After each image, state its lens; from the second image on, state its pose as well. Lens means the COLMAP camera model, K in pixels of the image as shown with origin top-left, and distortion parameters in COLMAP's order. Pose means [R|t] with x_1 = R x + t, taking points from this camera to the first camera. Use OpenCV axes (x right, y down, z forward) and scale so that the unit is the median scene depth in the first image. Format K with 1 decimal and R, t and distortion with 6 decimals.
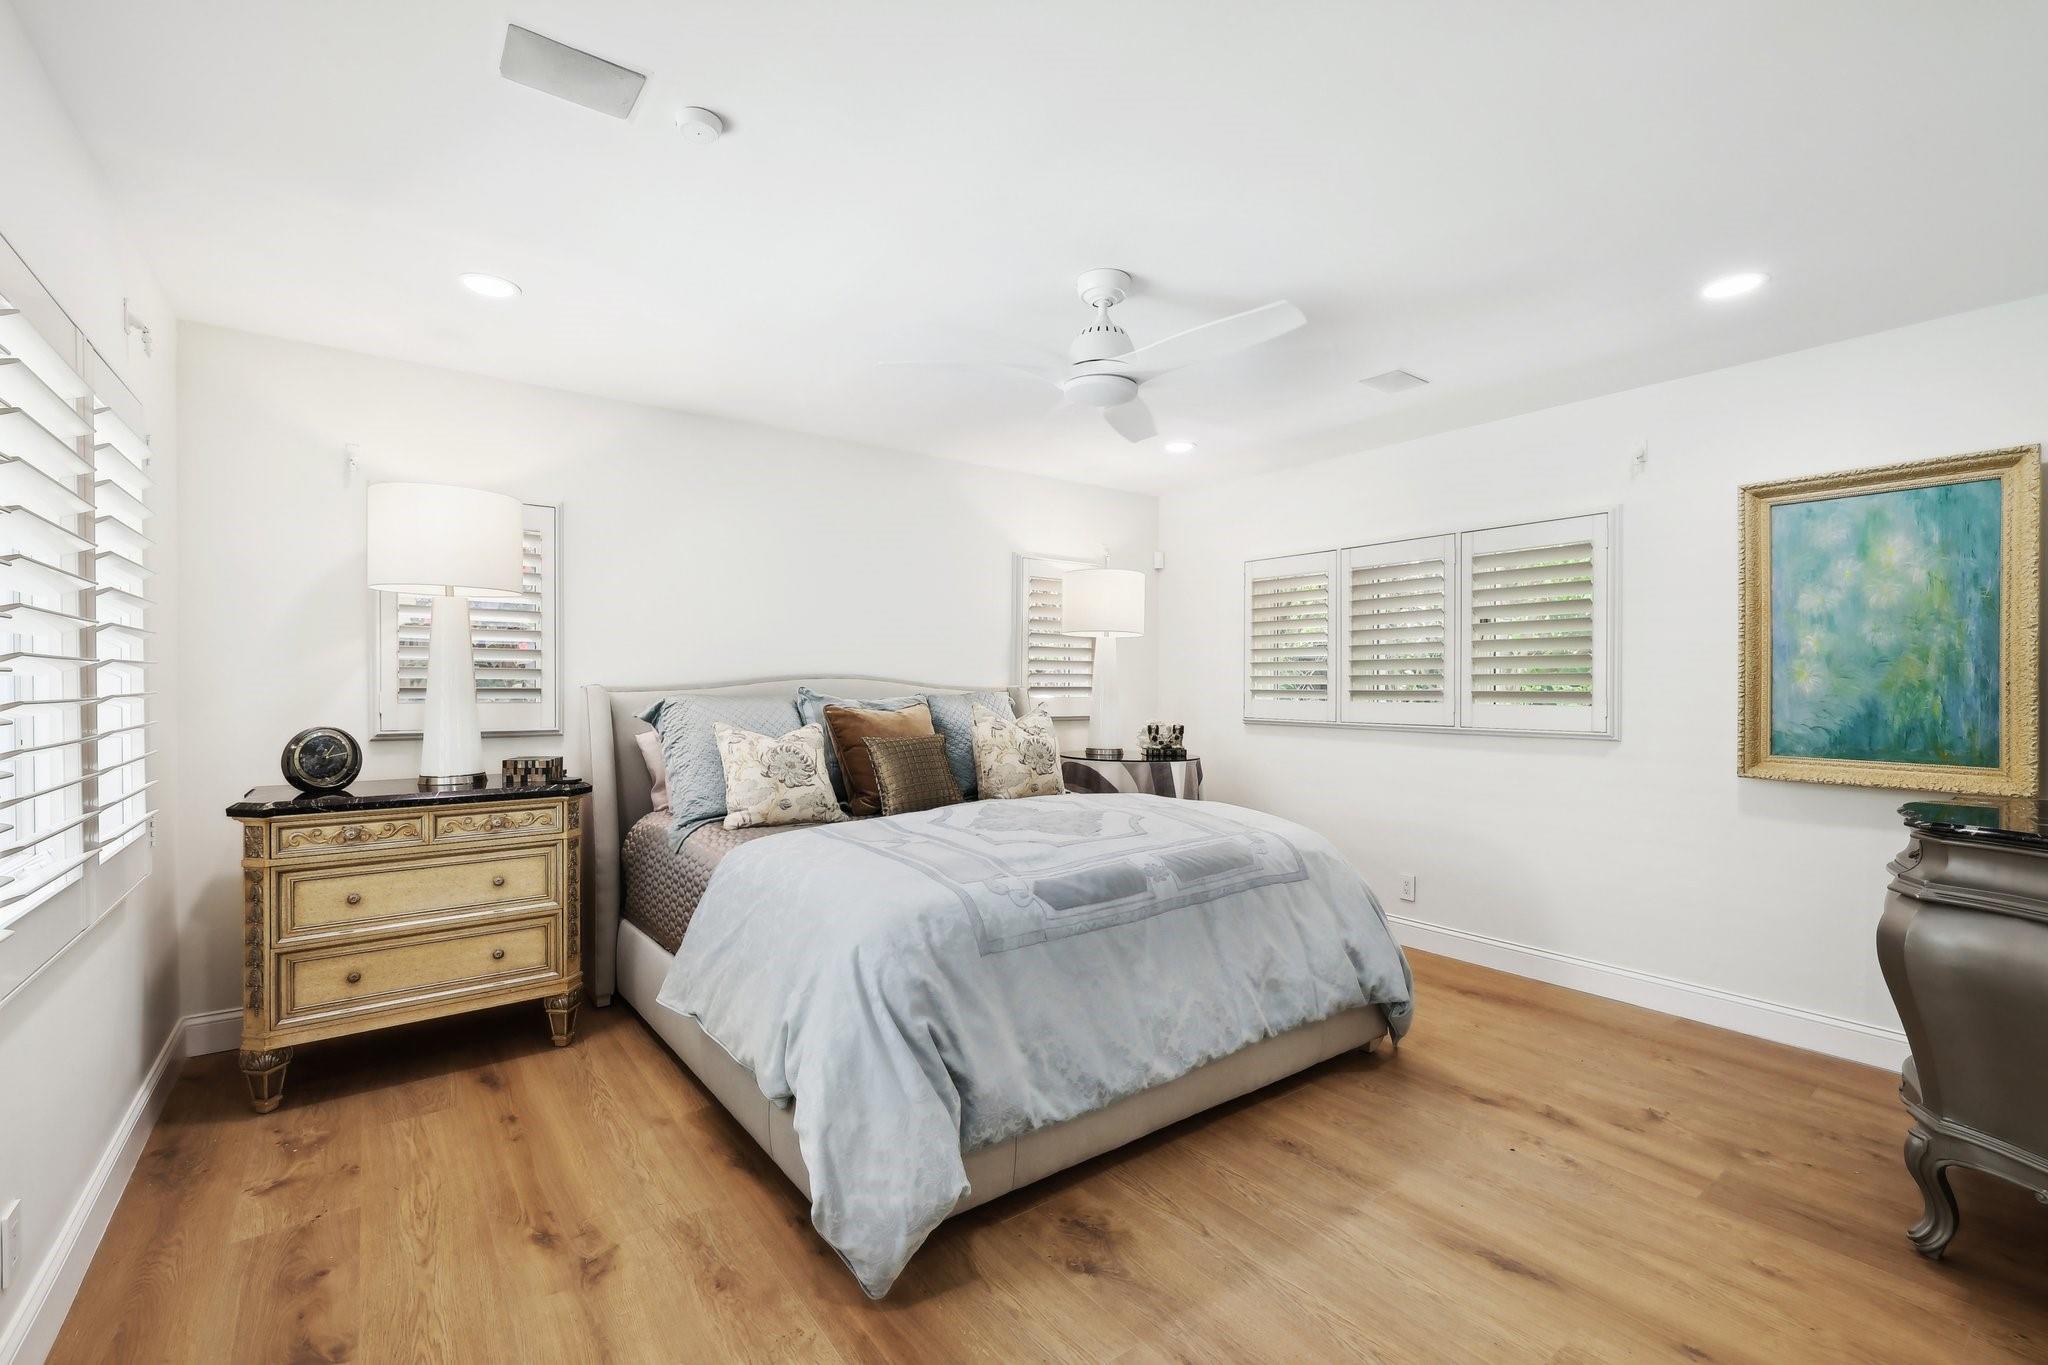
lens RADIAL K [[876.4, 0, 969.9], [0, 876.4, 688.1], [0, 0, 1]] dist [-0.003616, -0.000281]
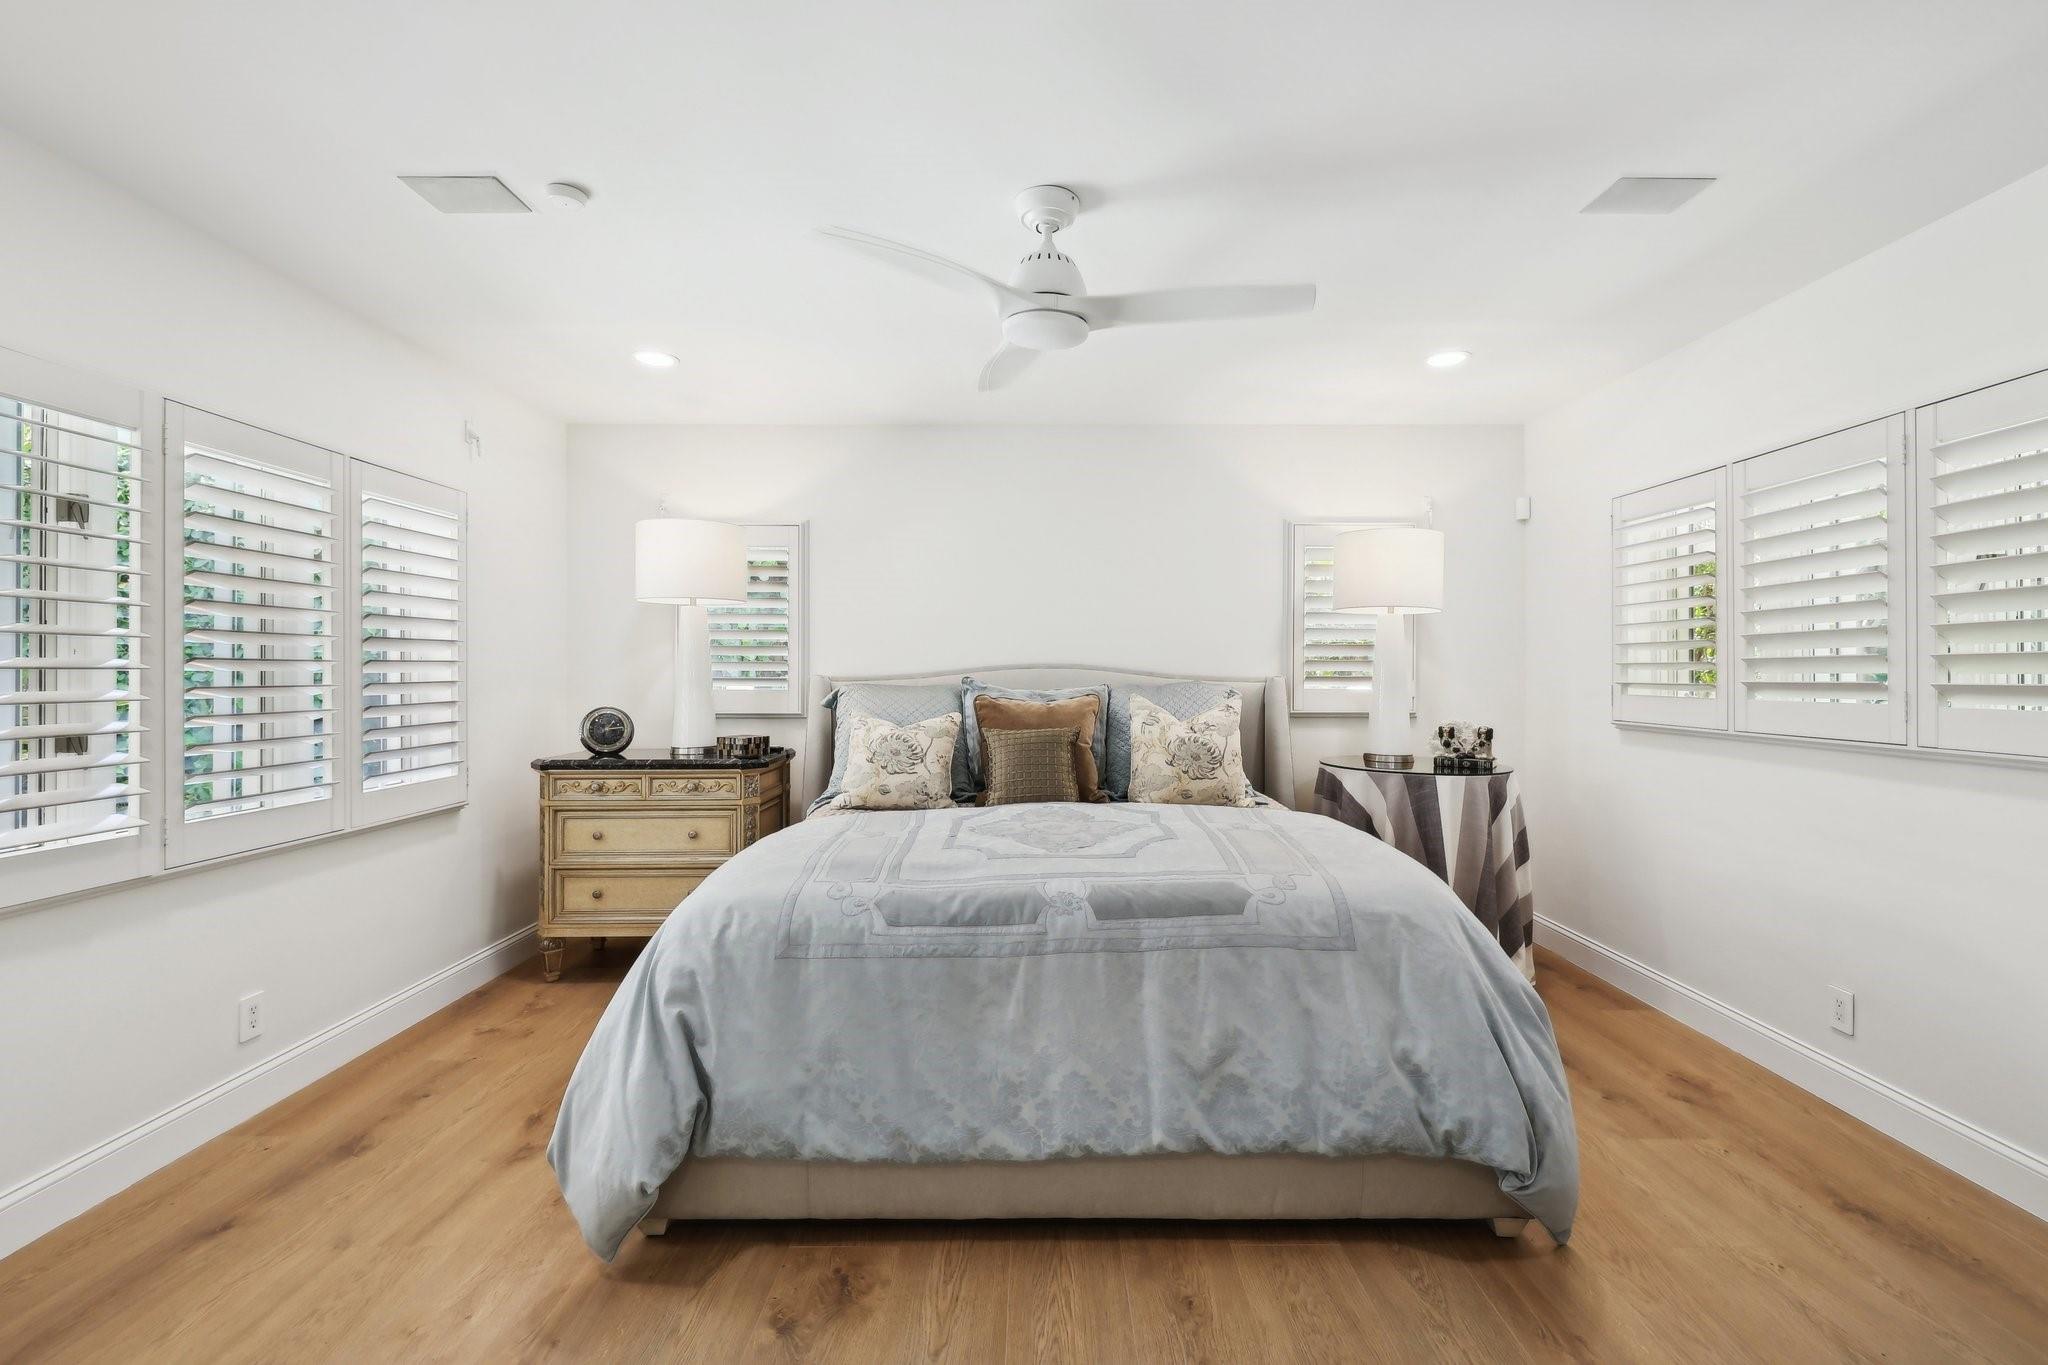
lens RADIAL K [[866.5, 0, 1014.7], [0, 866.5, 671.4], [0, 0, 1]] dist [-0.000428, -0.000112]
pose [[0.816782, -0.004186, -0.576931, 0.541126], [0.000167, 0.999975, -0.007021, -0.000850], [0.576946, 0.005638, 0.816763, 0.262803]]
